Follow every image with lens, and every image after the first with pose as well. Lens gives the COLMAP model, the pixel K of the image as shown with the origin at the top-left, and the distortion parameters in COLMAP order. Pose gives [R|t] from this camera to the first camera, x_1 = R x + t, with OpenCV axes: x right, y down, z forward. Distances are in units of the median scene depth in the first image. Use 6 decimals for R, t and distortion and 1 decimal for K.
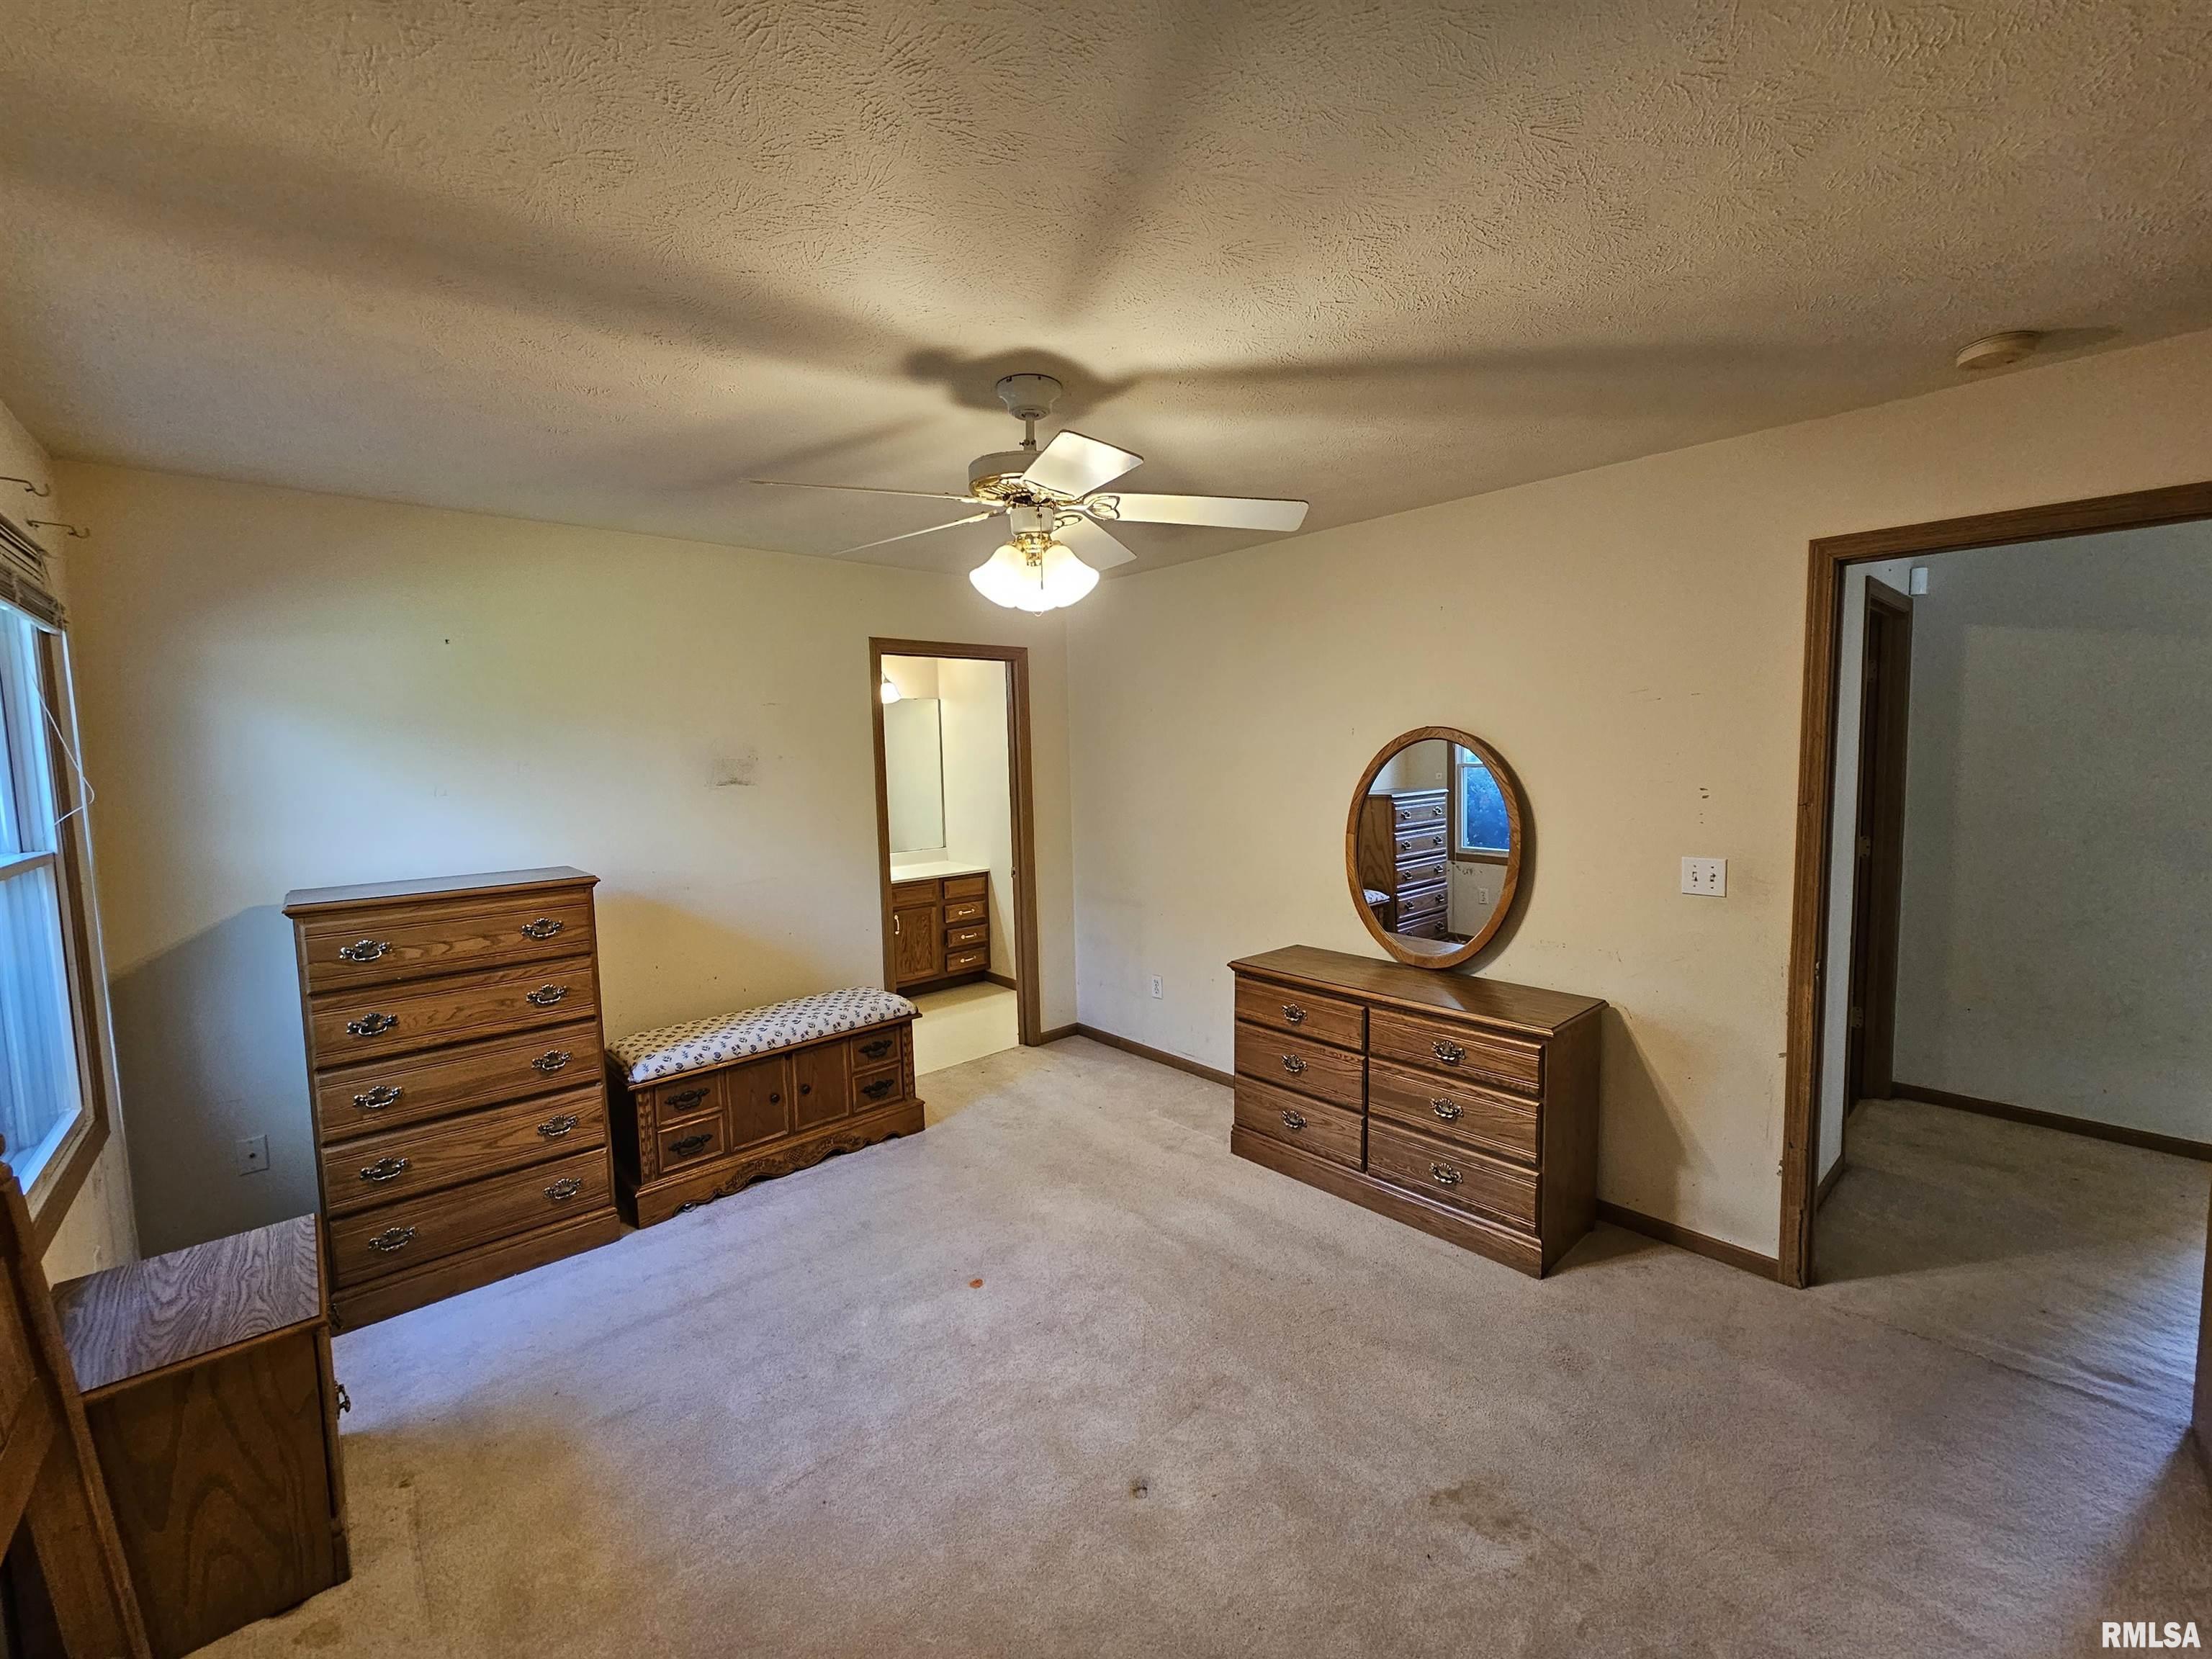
lens RADIAL K [[902.1, 0, 1113.0], [0, 902.1, 822.5], [0, 0, 1]] dist [0.000745, 0.001044]
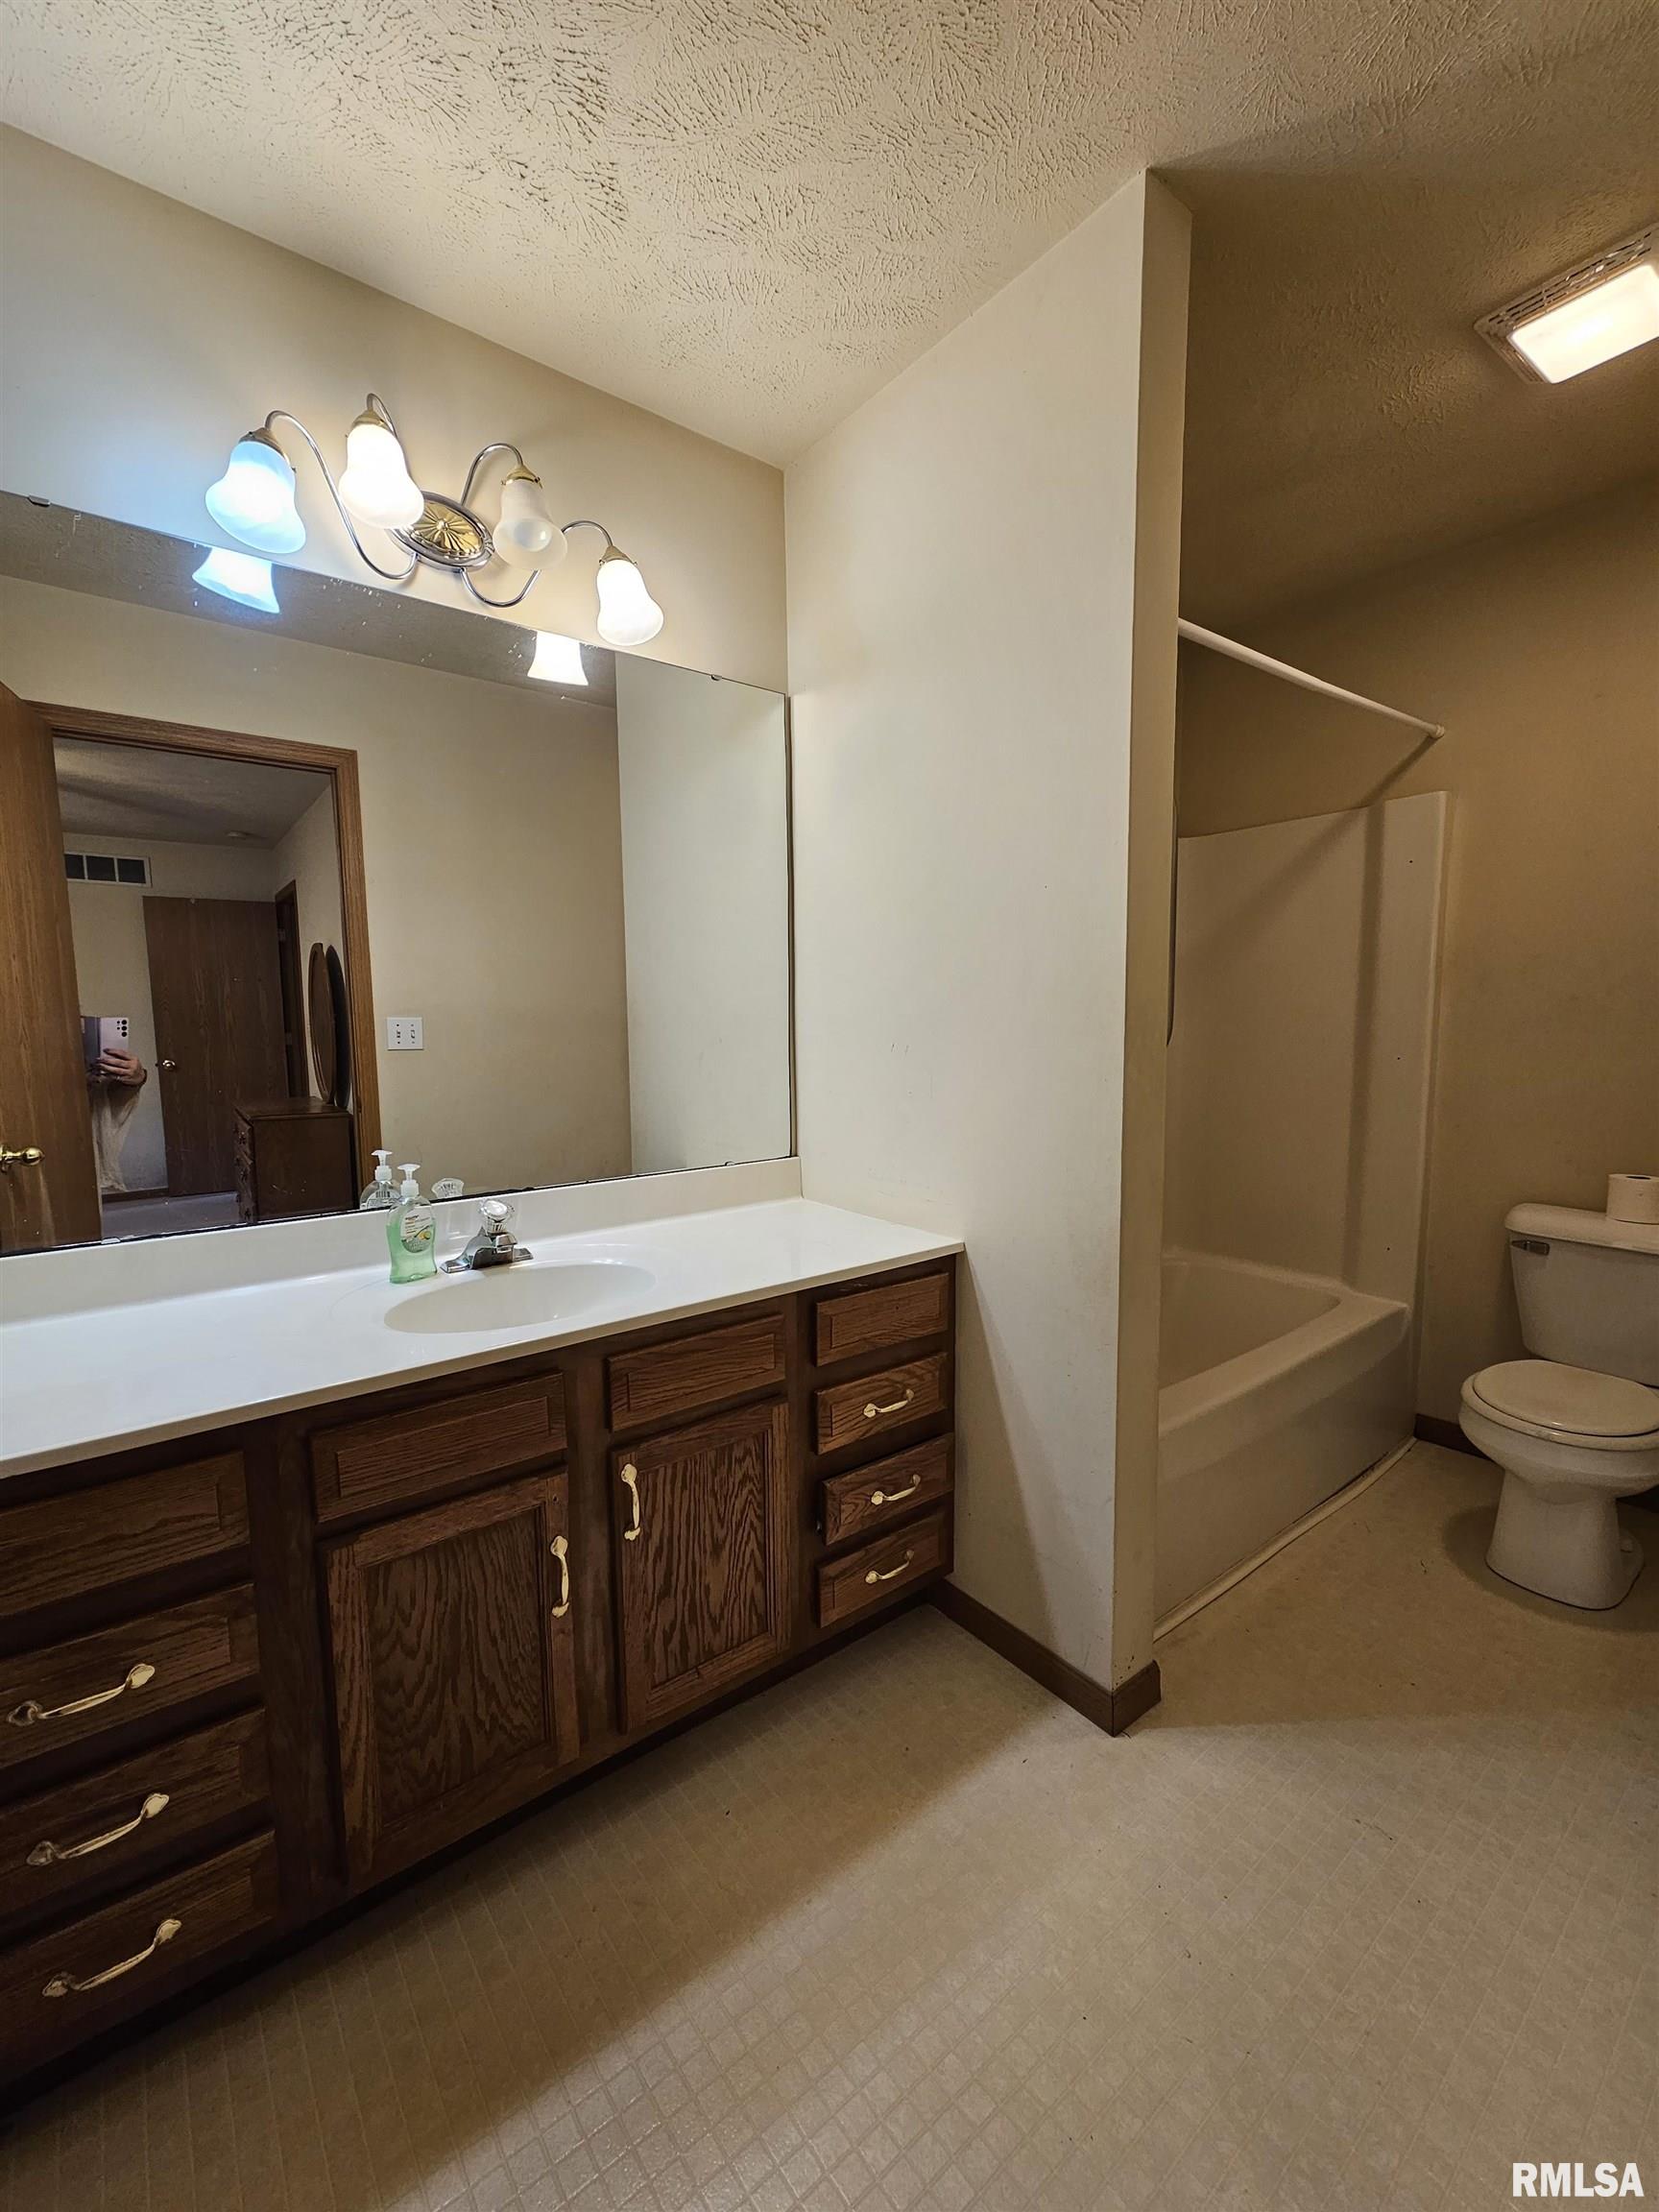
lens RADIAL K [[900.1, 0, 844.6], [0, 900.1, 1115.1], [0, 0, 1]] dist [0.001656, -0.000010]
pose [[0.998396, 0.018487, -0.053510, -0.280193], [-0.017413, 0.999639, 0.020461, 0.007586], [0.053869, -0.019496, 0.998358, 1.245847]]
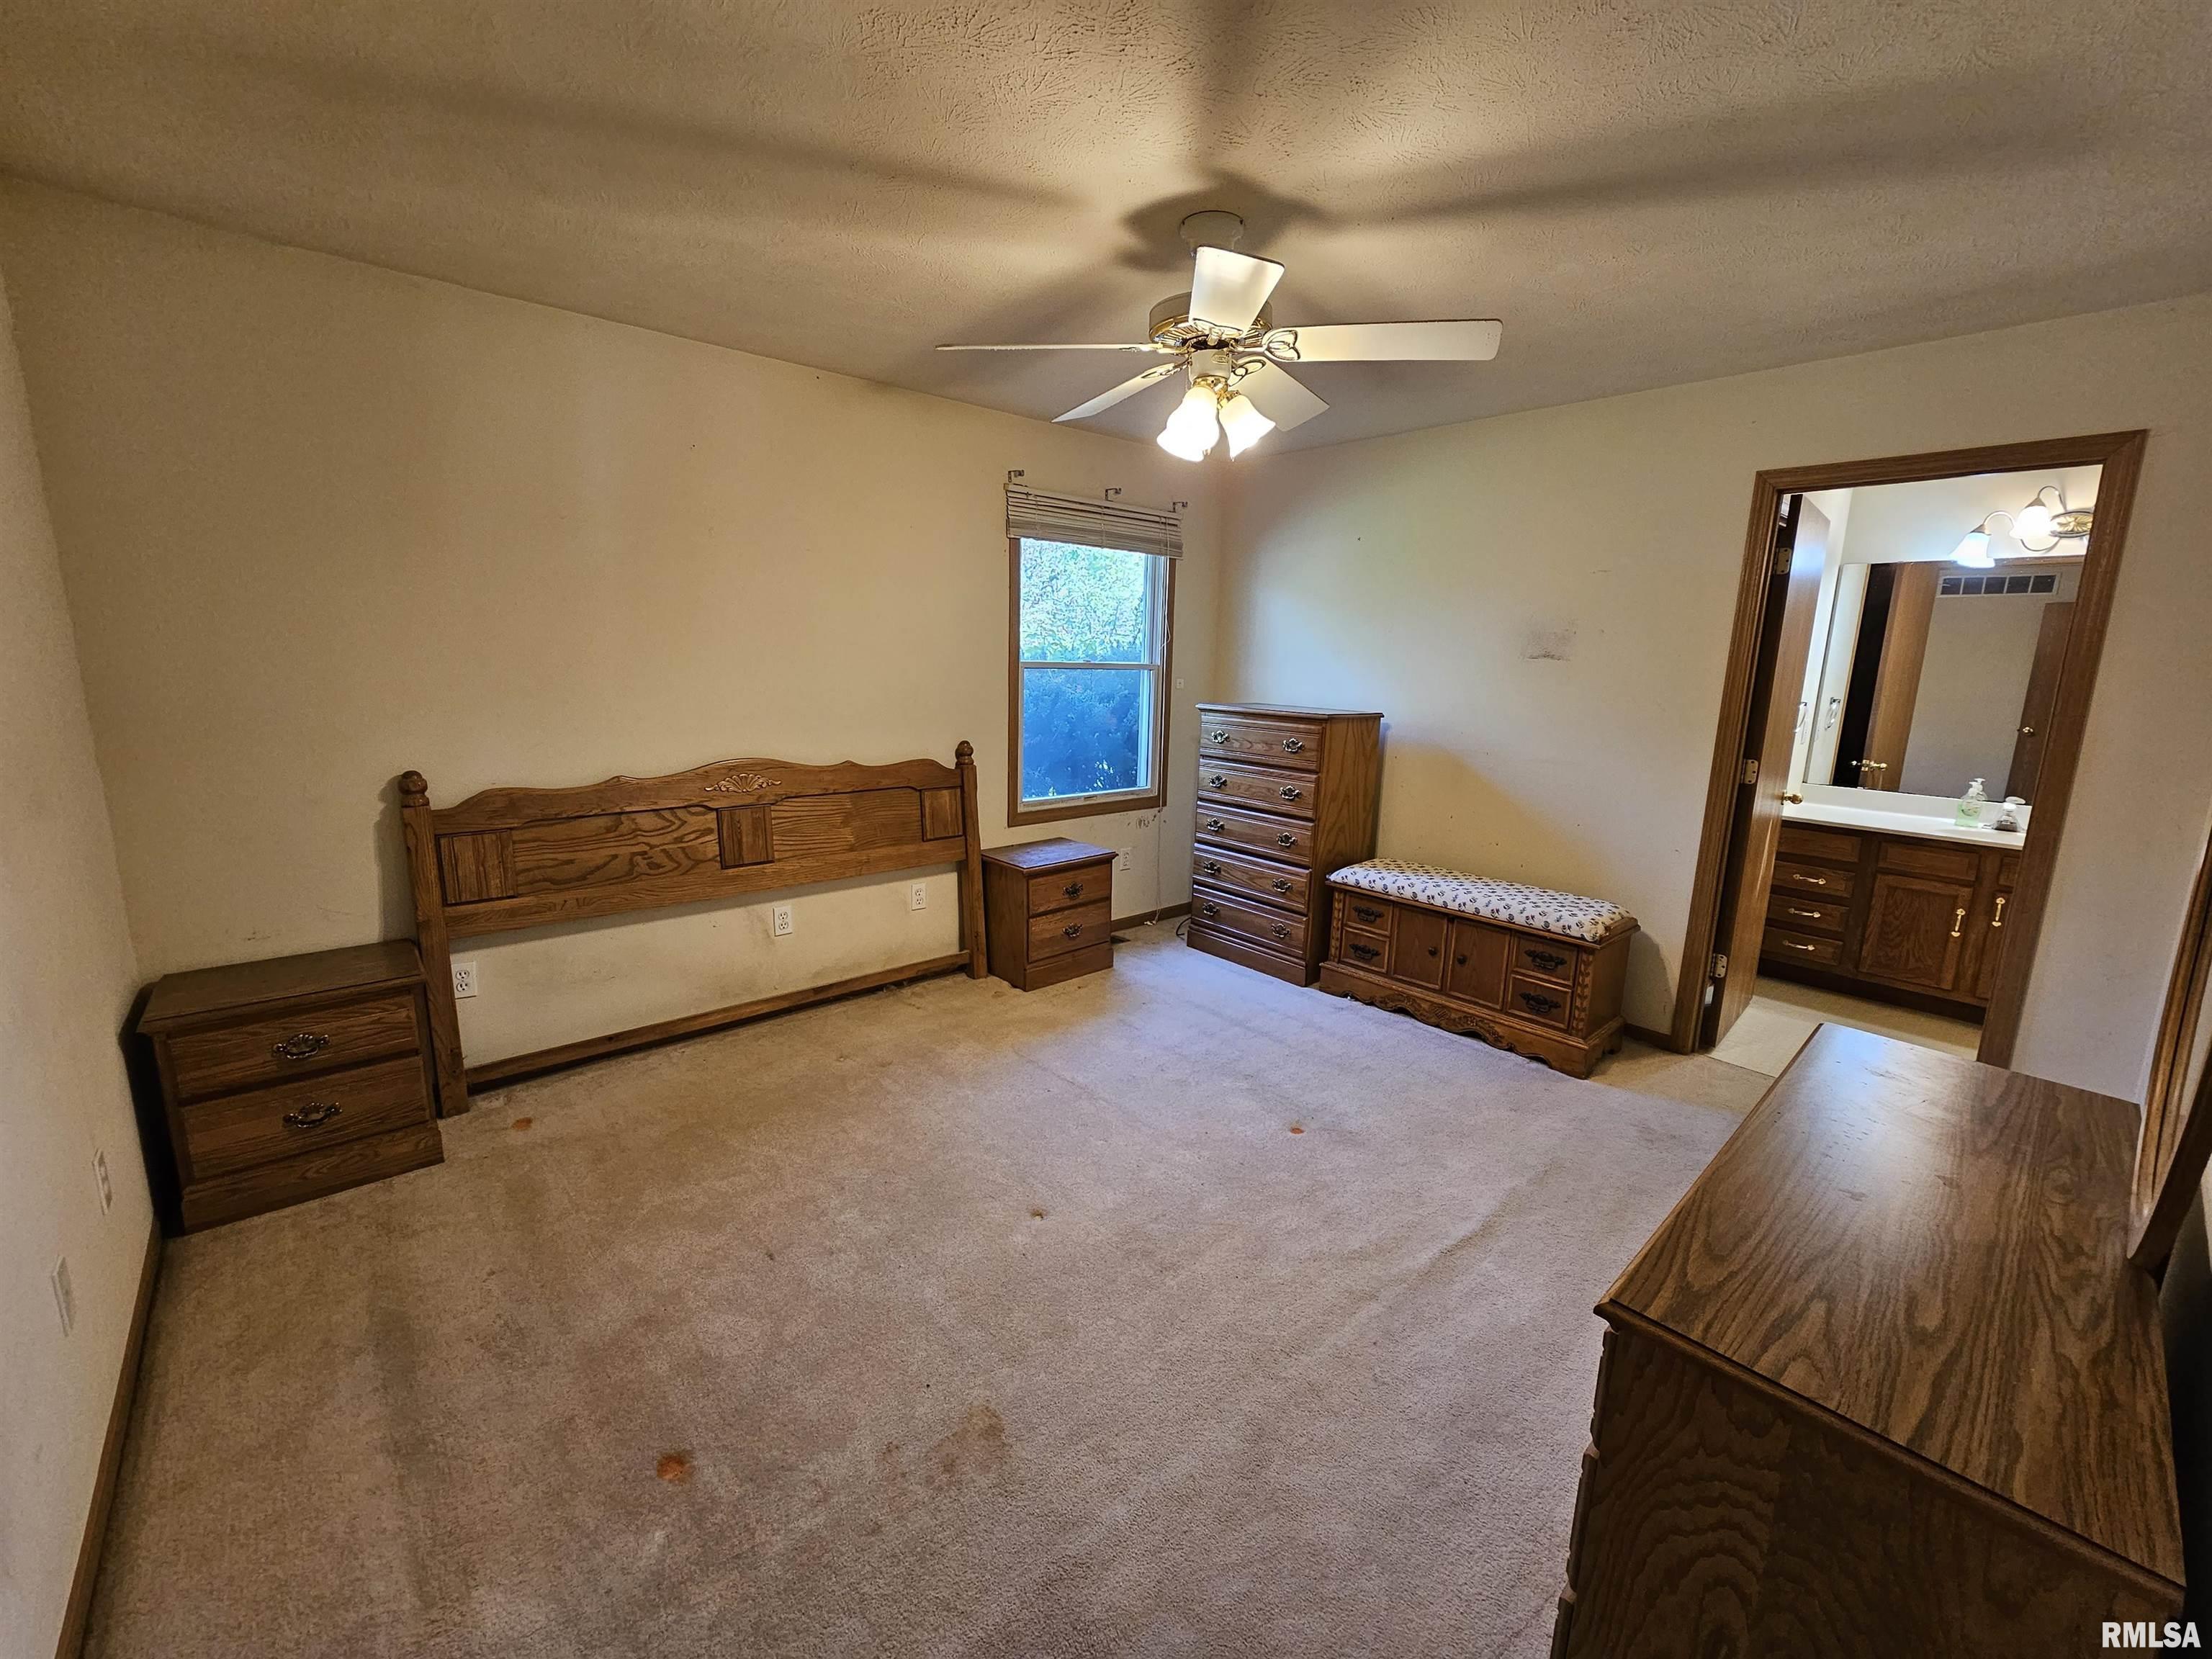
lens RADIAL K [[902.1, 0, 1113.0], [0, 902.1, 822.5], [0, 0, 1]] dist [0.000745, 0.001044]
pose [[0.005324, 0.208864, -0.977930, 0.612309], [-0.111700, 0.971948, 0.206978, -0.020619], [0.993728, 0.108132, 0.028505, 0.556947]]
